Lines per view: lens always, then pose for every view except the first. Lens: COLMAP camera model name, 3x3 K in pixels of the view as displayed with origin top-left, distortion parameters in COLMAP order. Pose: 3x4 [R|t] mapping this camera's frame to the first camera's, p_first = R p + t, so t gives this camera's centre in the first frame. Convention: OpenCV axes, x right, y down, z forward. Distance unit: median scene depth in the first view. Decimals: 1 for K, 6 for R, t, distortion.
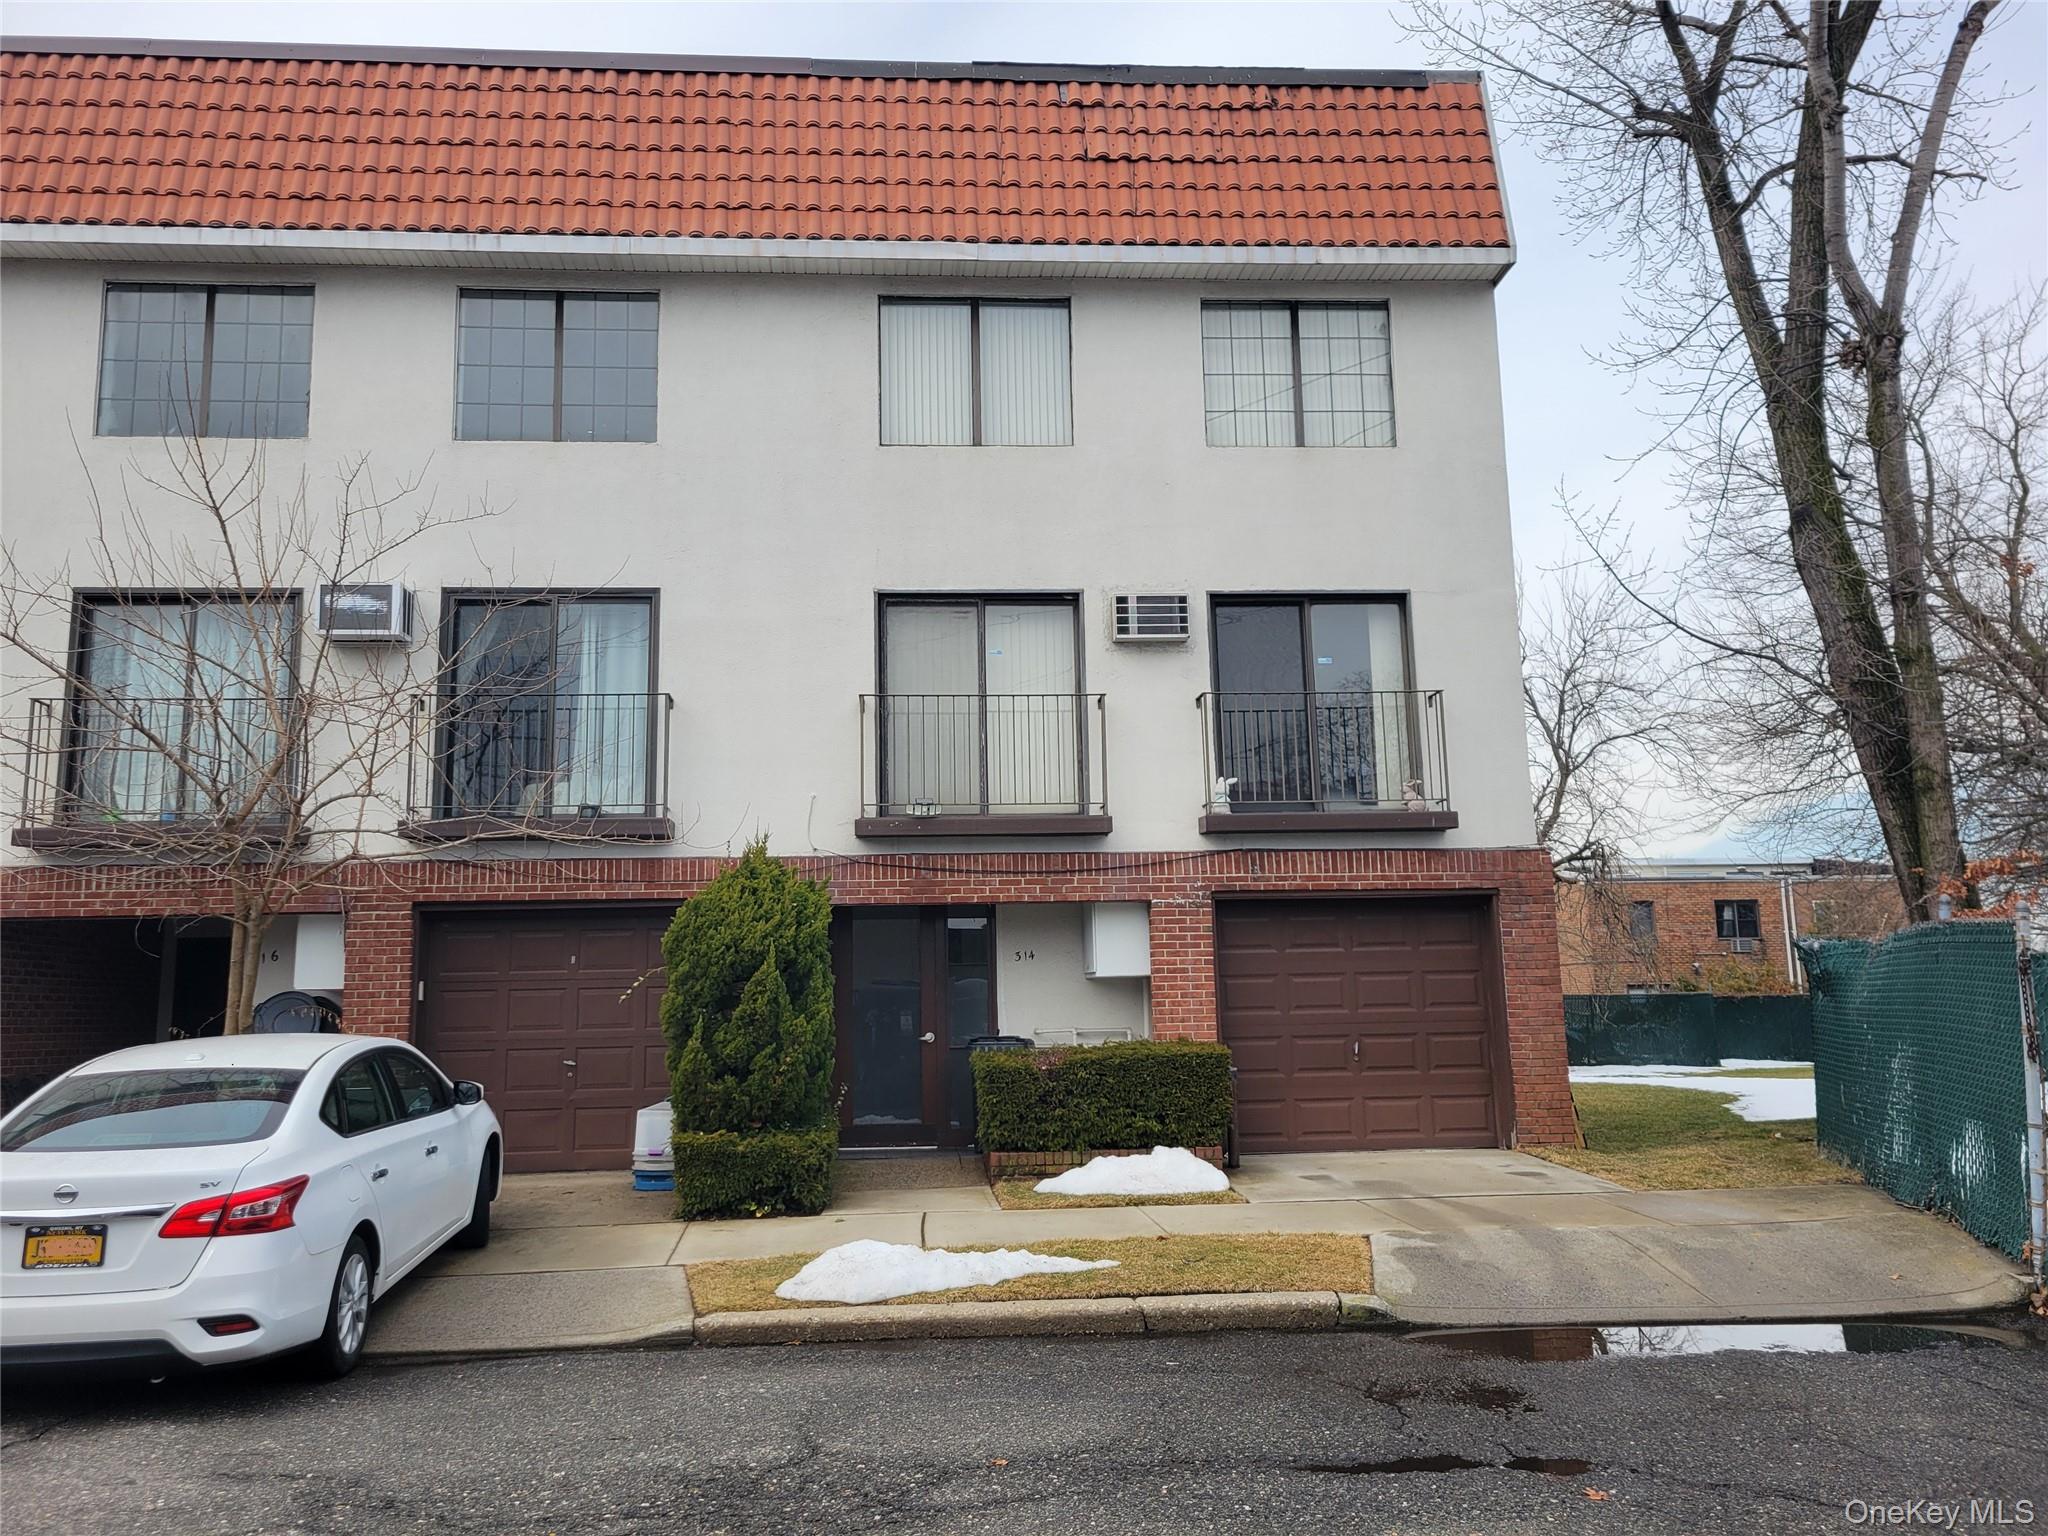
lens RADIAL K [[1601.9, 0, 932.8], [0, 1601.9, 768.7], [0, 0, 1]] dist [0.049452, -0.038889]
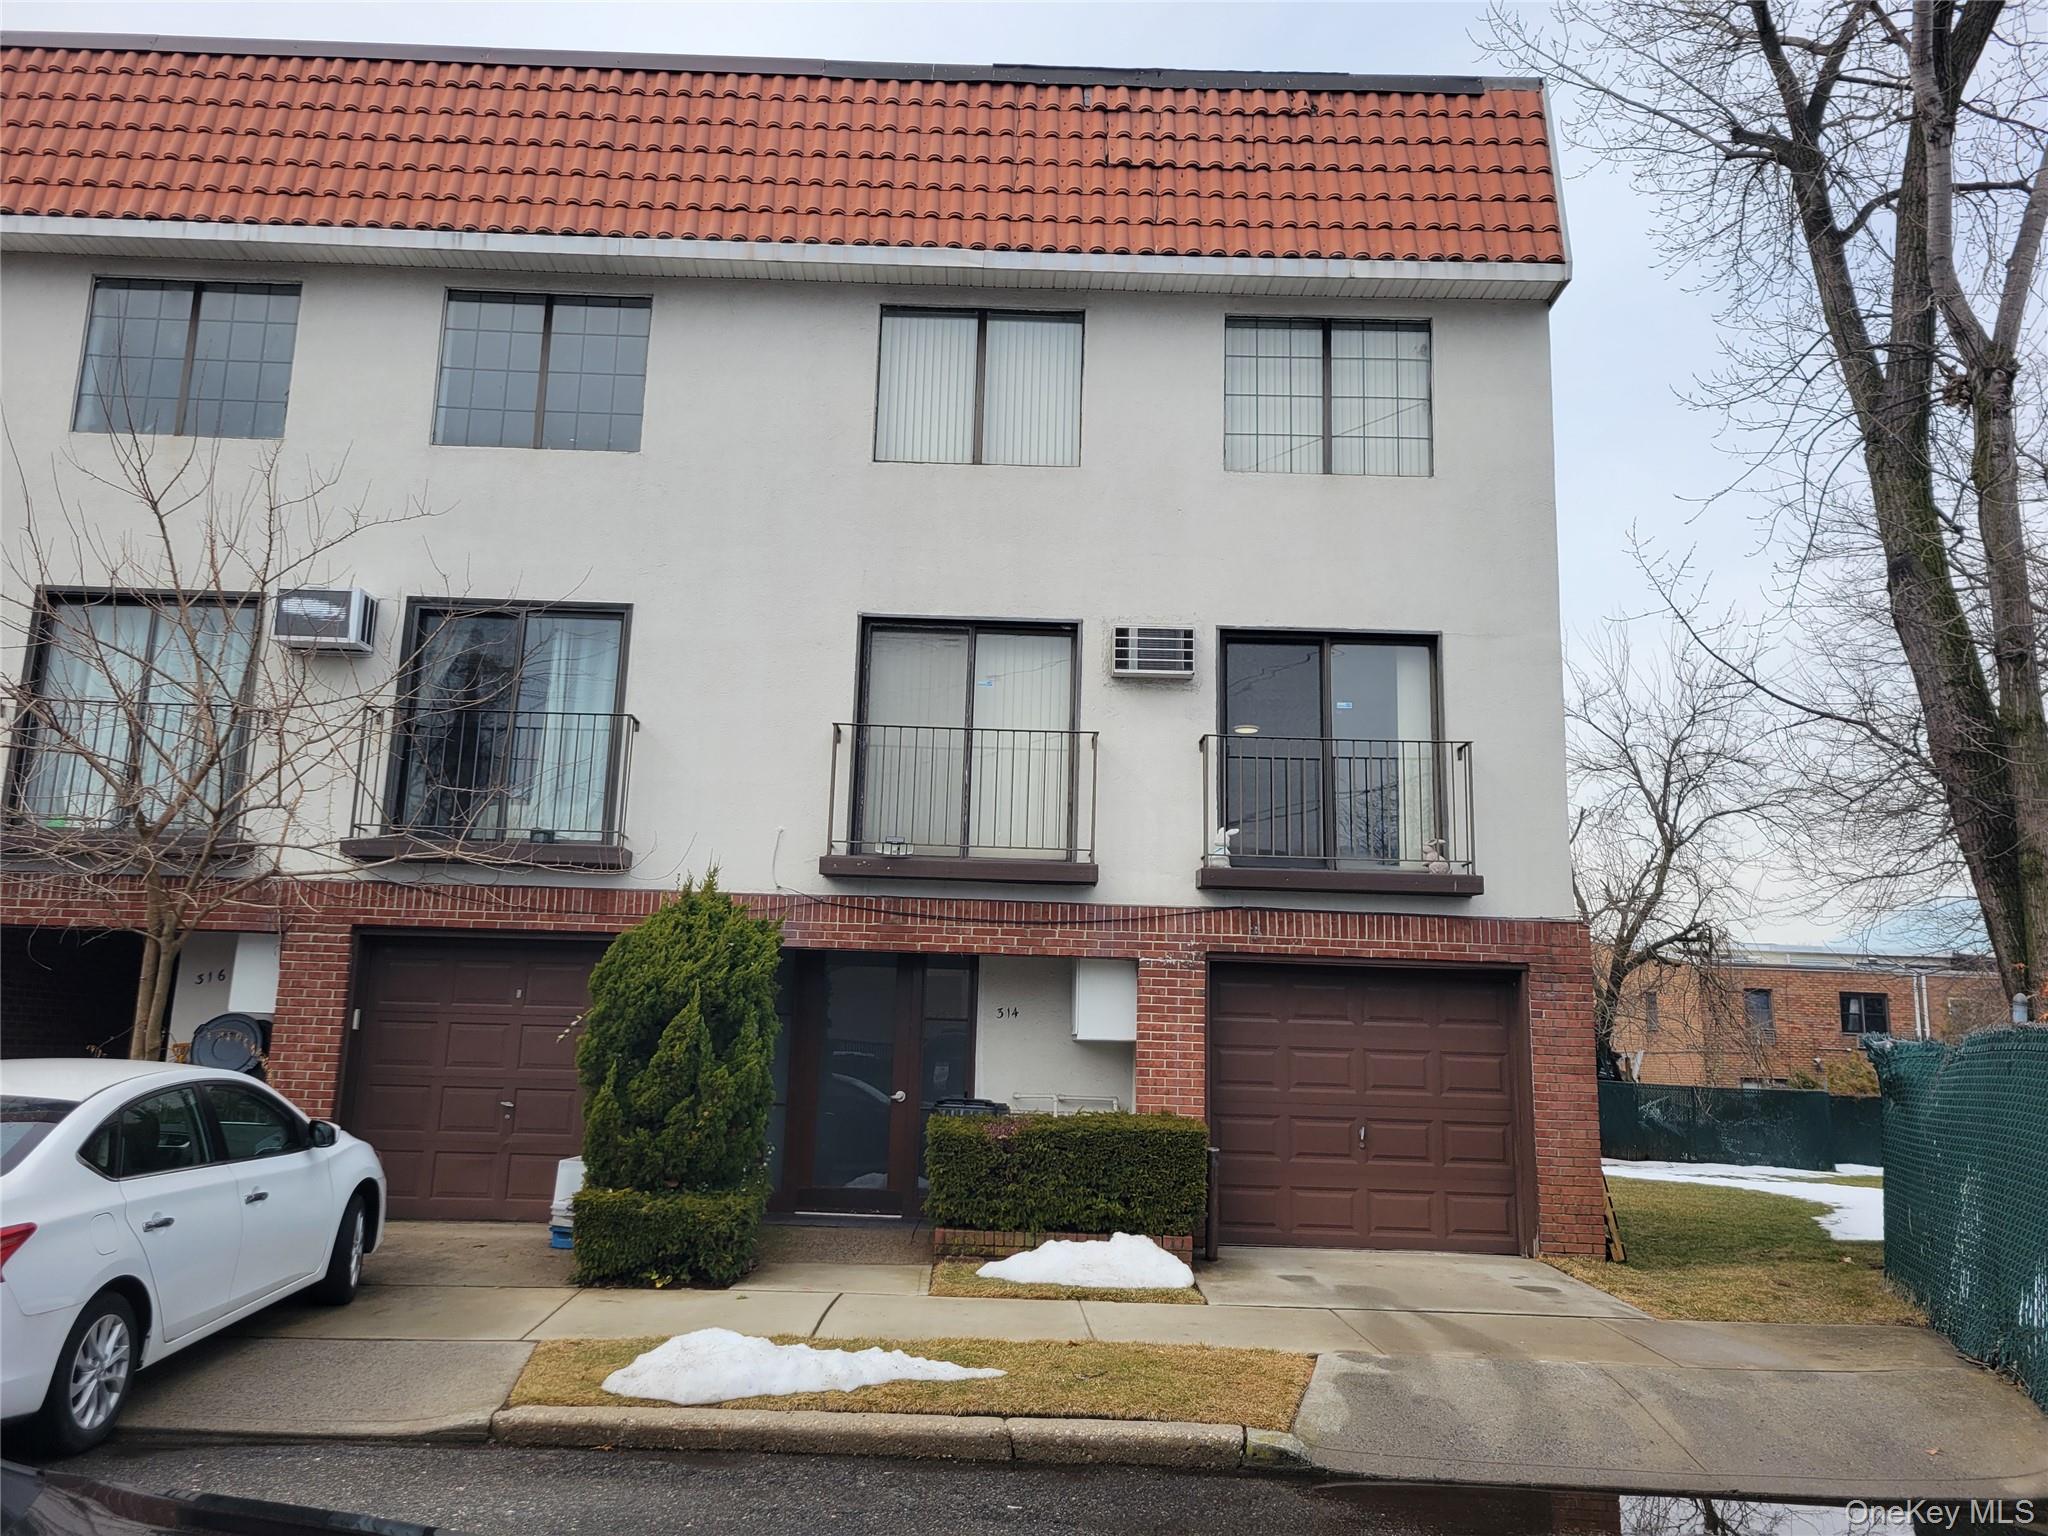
lens RADIAL K [[1582.6, 0, 950.5], [0, 1582.6, 764.0], [0, 0, 1]] dist [0.054509, -0.041662]
pose [[0.996681, 0.037489, -0.072254, 0.087230], [-0.040097, 0.998583, -0.034991, 0.006848], [0.070840, 0.037772, 0.996772, 0.083088]]
